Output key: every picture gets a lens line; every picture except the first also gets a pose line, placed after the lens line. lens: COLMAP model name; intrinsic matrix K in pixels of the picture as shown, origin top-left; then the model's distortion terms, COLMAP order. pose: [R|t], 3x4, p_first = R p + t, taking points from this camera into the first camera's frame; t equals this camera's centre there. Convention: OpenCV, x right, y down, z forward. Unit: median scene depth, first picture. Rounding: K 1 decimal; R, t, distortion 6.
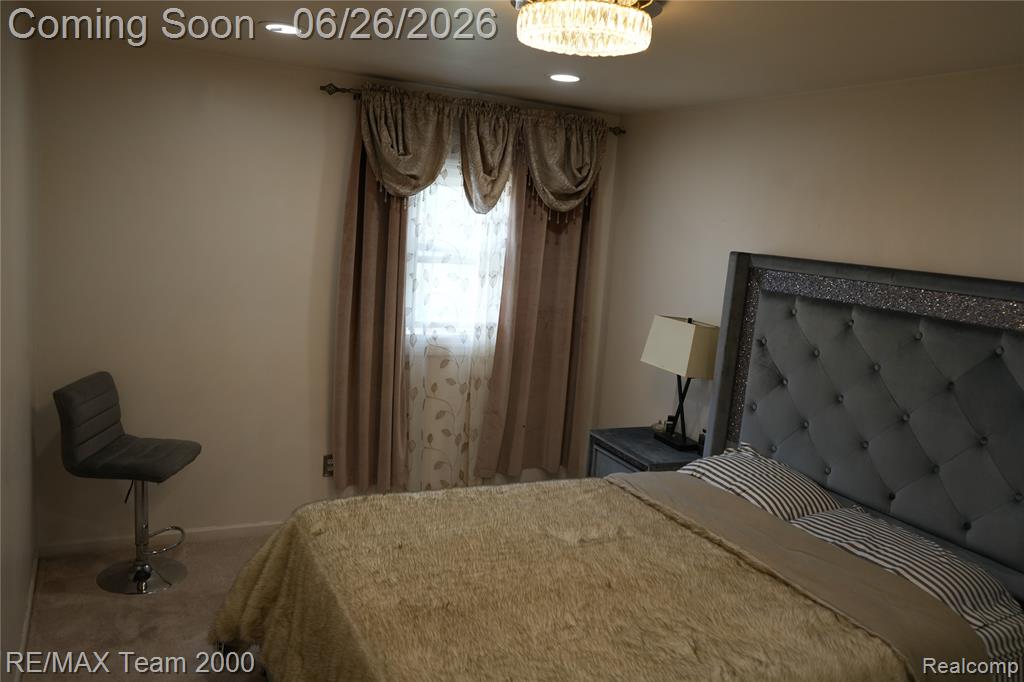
lens RADIAL K [[813.3, 0, 511.5], [0, 813.3, 340.3], [0, 0, 1]] dist [-0.018837, 0.014432]
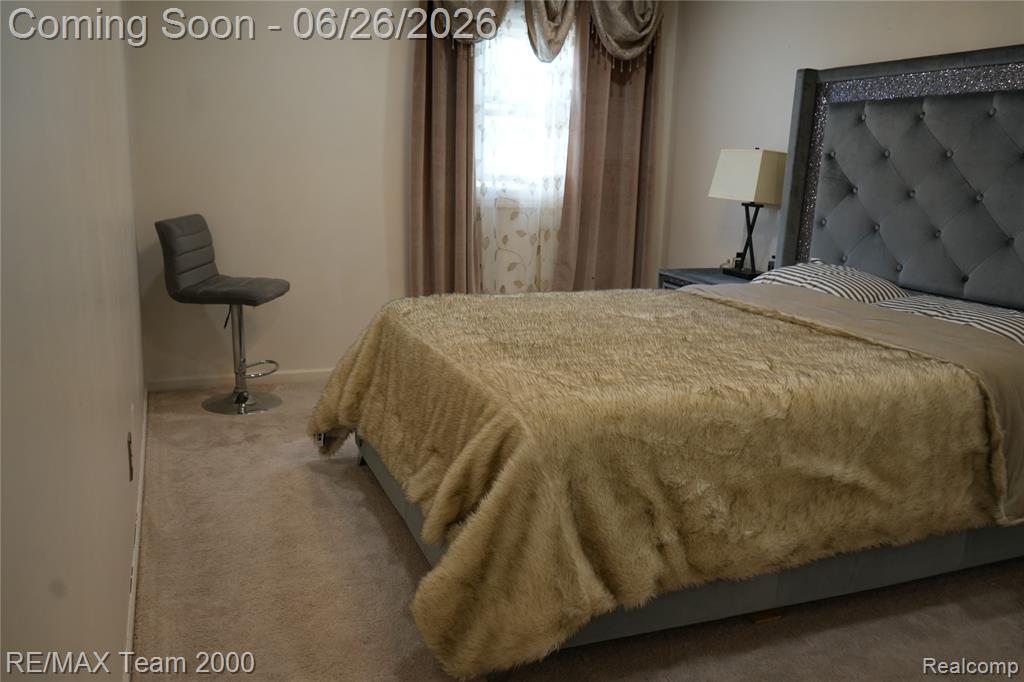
lens RADIAL K [[813.3, 0, 511.4], [0, 813.3, 343.1], [0, 0, 1]] dist [-0.018837, 0.014432]
pose [[0.996800, -0.028363, -0.074741, -0.017004], [0.032596, 0.997896, 0.056043, 0.162021], [0.072994, -0.058300, 0.995627, -0.041386]]
